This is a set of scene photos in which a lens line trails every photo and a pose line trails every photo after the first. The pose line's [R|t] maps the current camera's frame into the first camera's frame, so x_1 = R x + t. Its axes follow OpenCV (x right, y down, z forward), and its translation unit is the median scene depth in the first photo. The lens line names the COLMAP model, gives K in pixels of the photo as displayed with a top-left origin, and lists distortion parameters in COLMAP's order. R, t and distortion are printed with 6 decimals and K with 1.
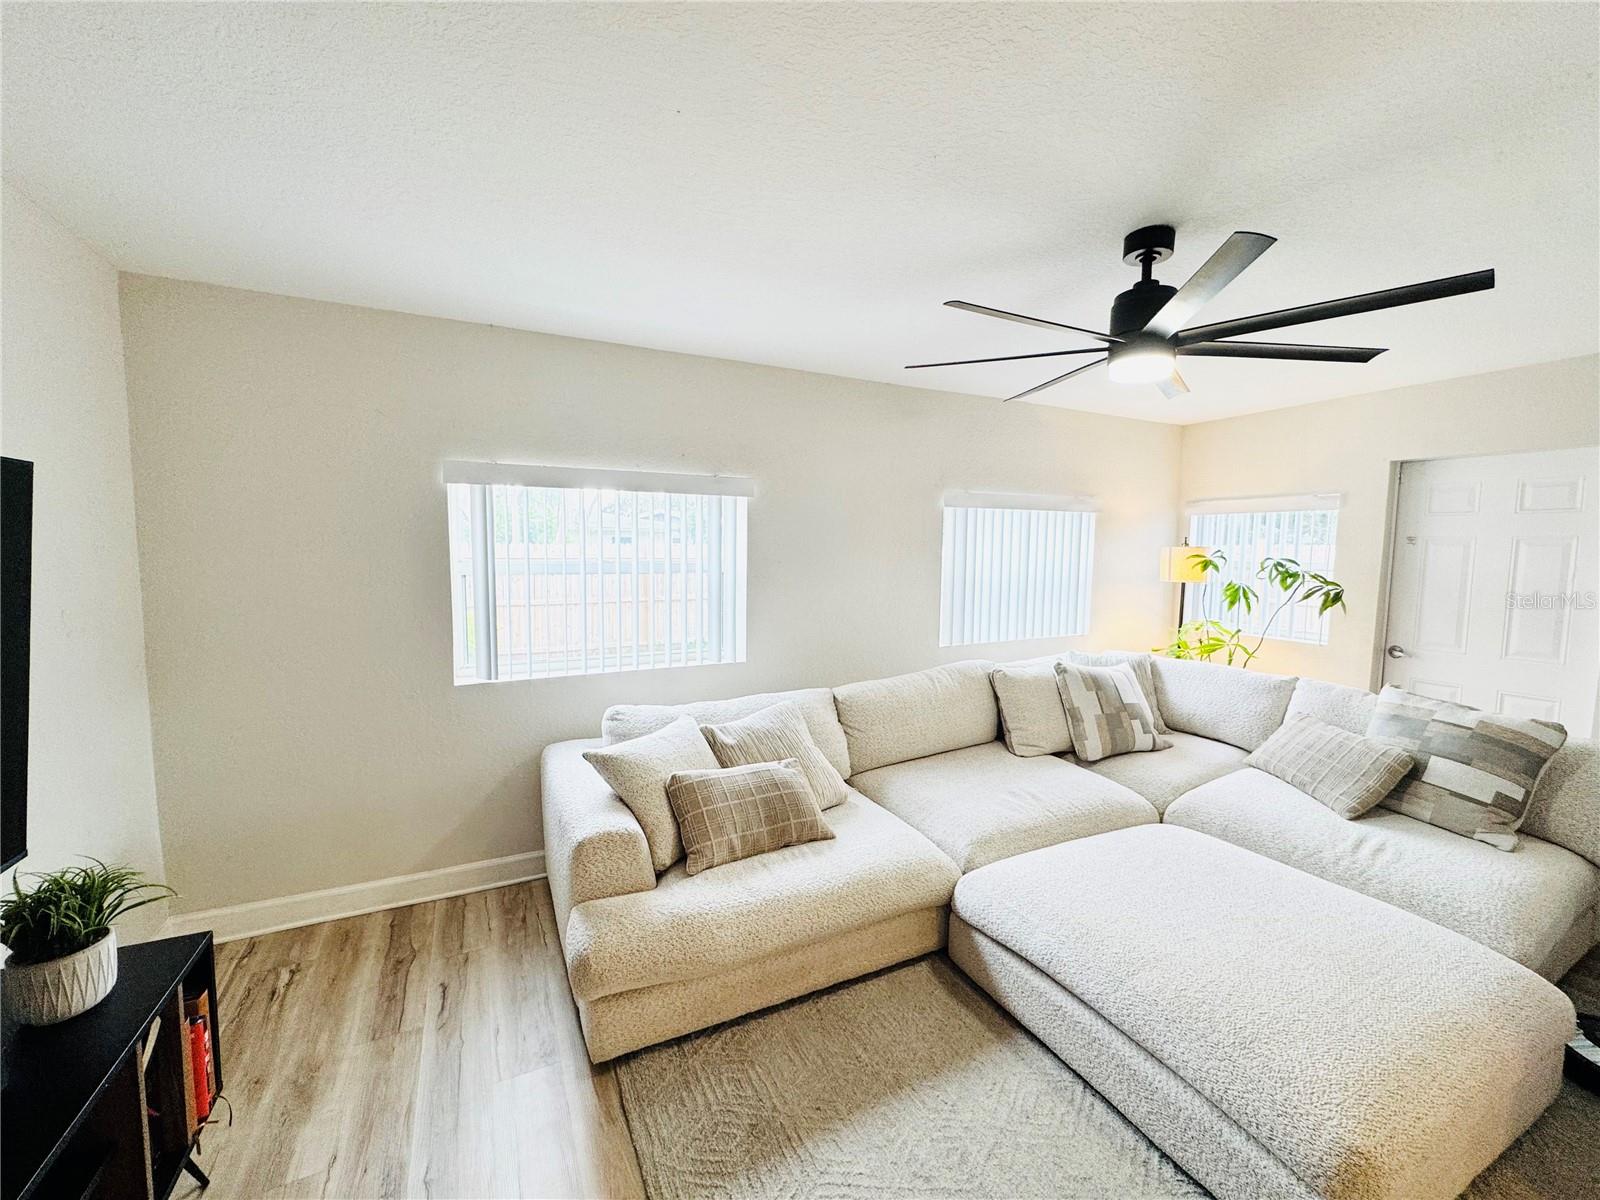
lens RADIAL K [[640.5, 0, 803.2], [0, 640.5, 601.4], [0, 0, 1]] dist [-0.003432, 0.000615]
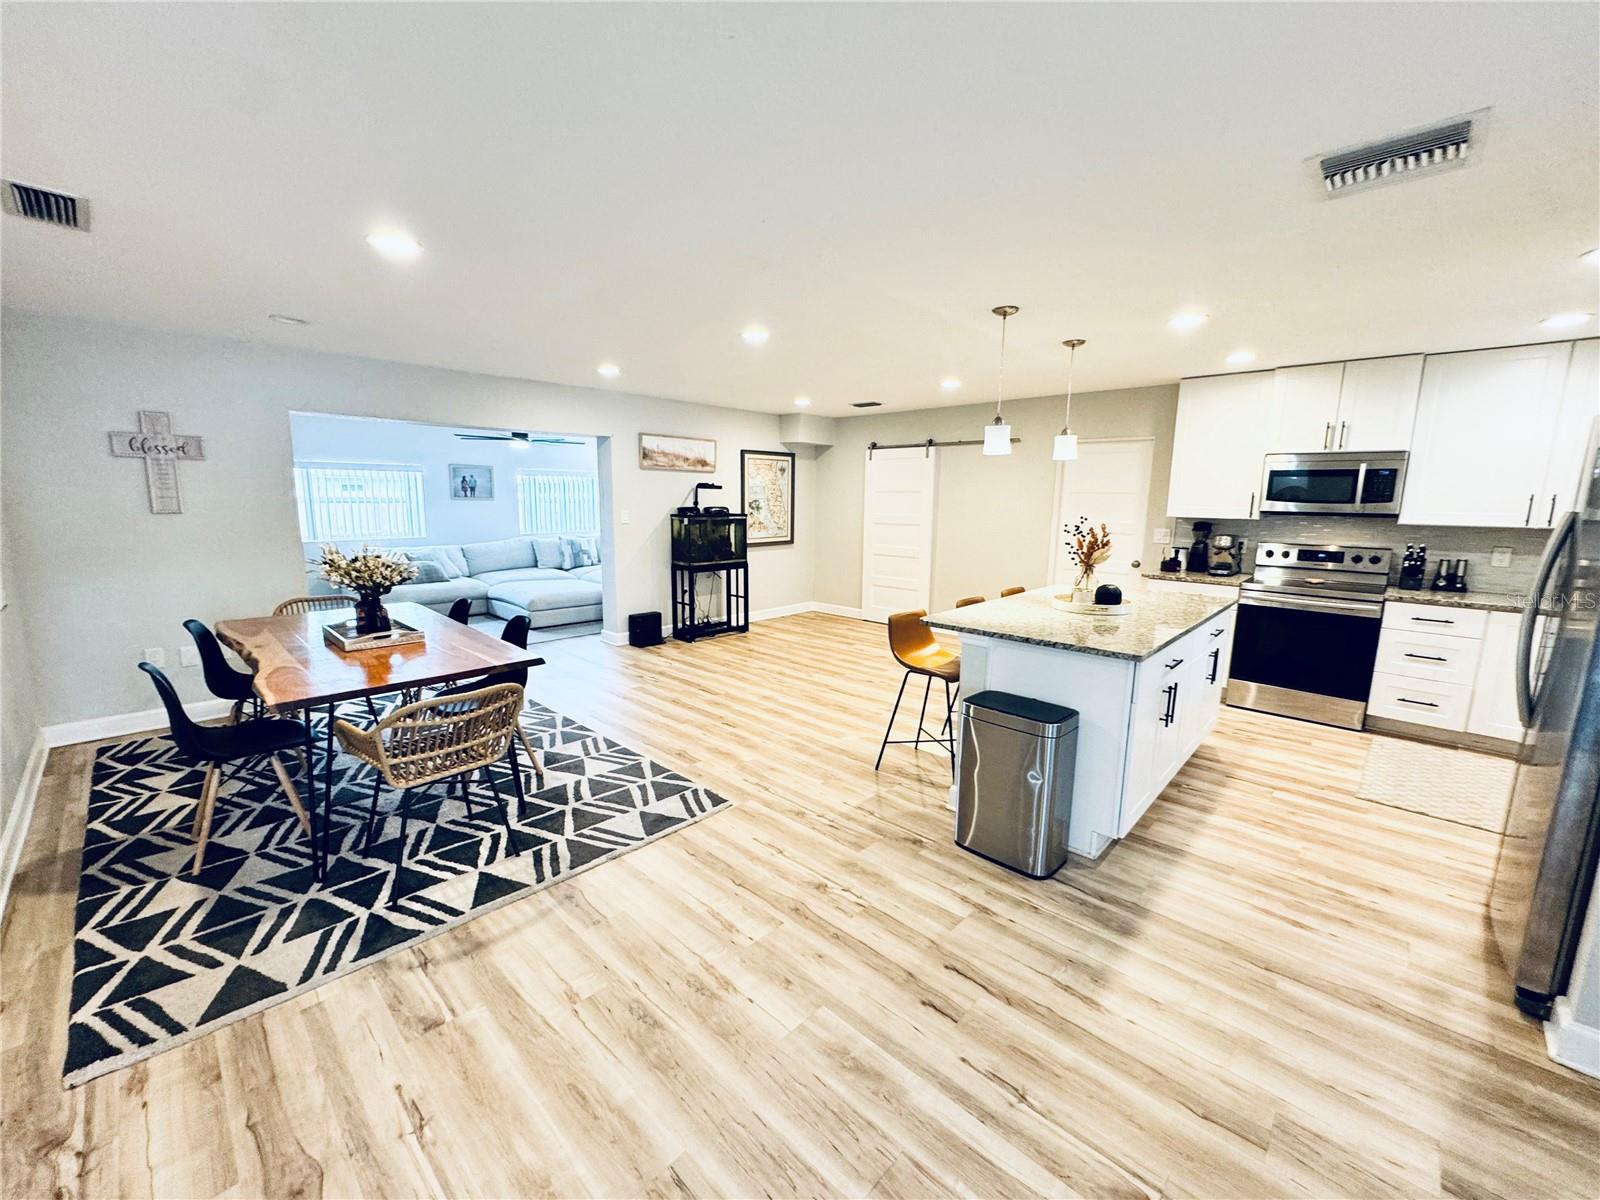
lens RADIAL K [[640.5, 0, 798.7], [0, 640.5, 596.9], [0, 0, 1]] dist [-0.003432, 0.000615]
pose [[0.941533, -0.053837, 0.332591, 0.583773], [0.032370, 0.997039, 0.069758, 0.258807], [-0.335362, -0.054913, 0.940488, -2.470696]]
